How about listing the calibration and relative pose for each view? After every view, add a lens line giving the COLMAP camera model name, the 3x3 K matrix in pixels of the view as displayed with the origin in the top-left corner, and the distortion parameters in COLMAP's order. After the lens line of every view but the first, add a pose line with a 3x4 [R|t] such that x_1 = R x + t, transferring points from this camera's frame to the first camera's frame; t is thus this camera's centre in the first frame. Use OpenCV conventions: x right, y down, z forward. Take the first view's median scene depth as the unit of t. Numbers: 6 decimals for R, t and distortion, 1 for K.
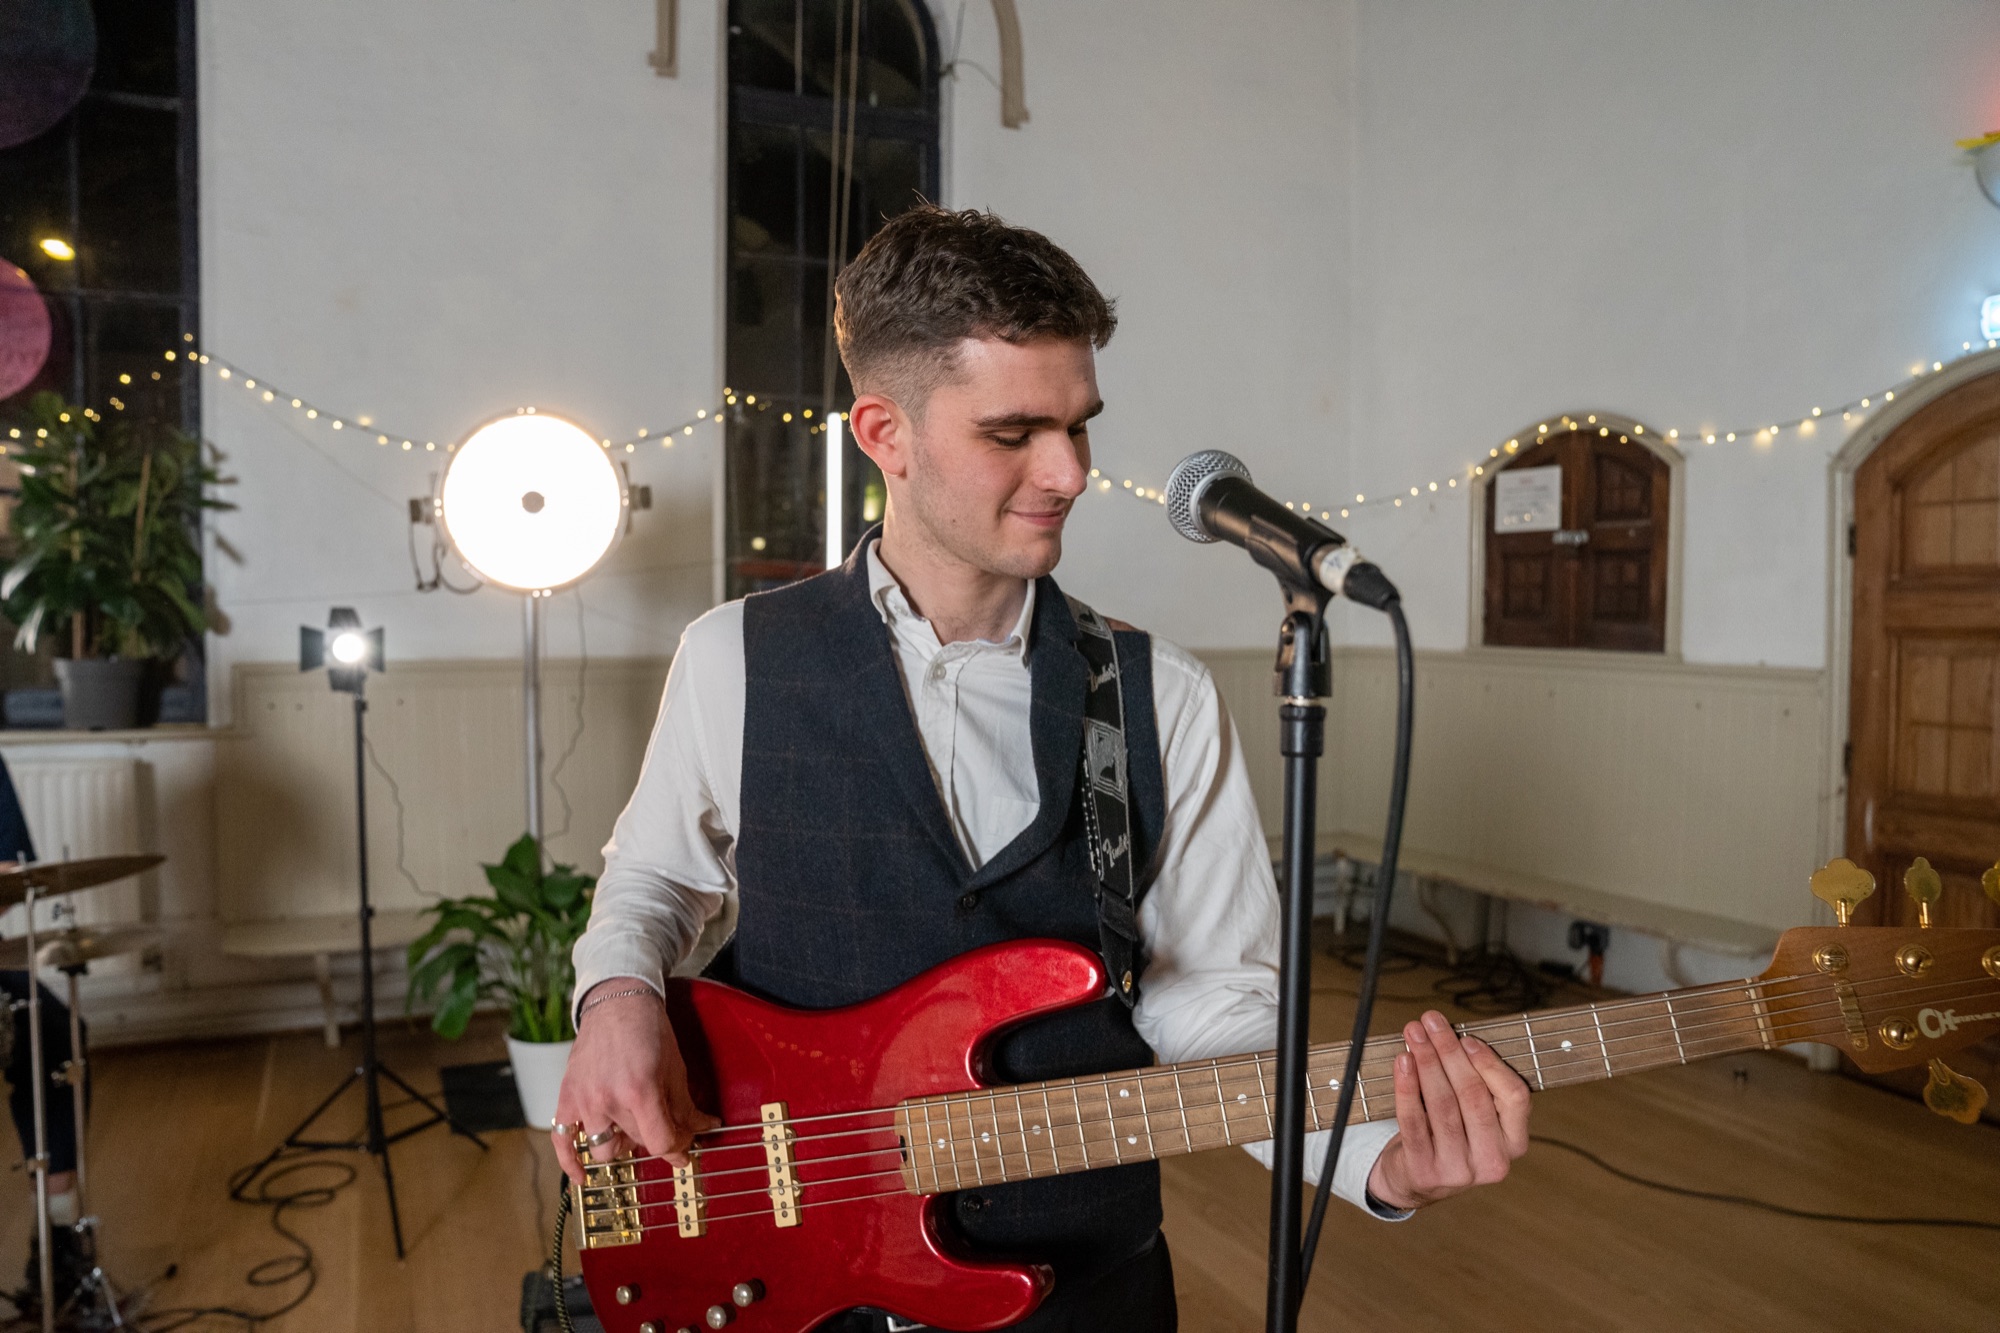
lens RADIAL K [[1407.7, 0, 1000.0], [0, 1407.7, 666.5], [0, 0, 1]] dist [-0.131876, 0.109226]
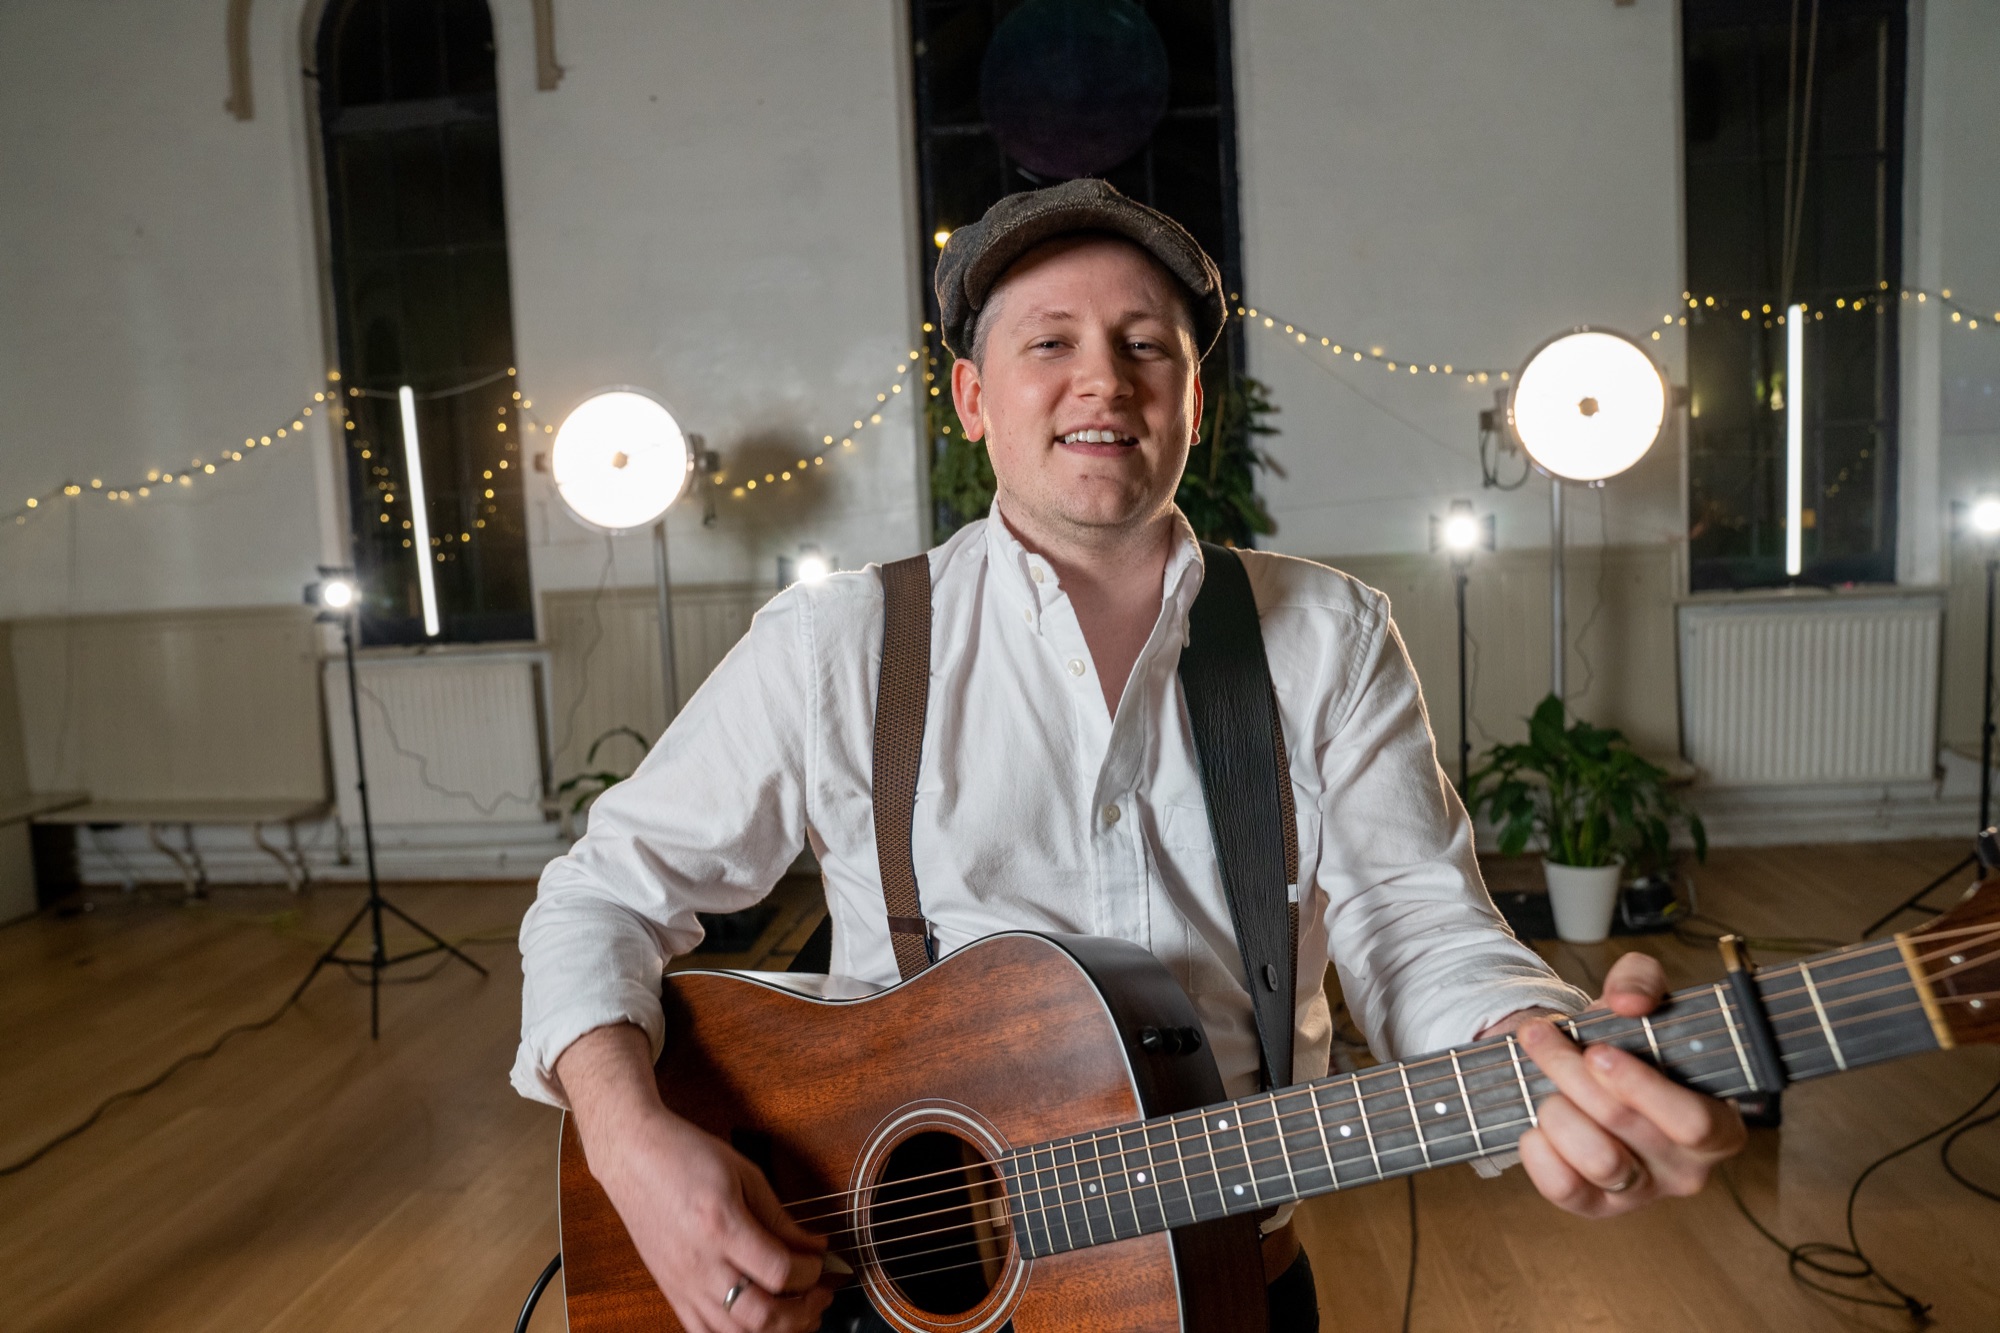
lens RADIAL K [[1407.7, 0, 1000.0], [0, 1407.7, 666.5], [0, 0, 1]] dist [-0.131876, 0.109226]
pose [[0.868271, 0.000168, -0.496091, -0.156549], [0.027912, 0.998399, 0.049190, 0.024937], [0.495305, -0.056557, 0.866876, -0.220489]]
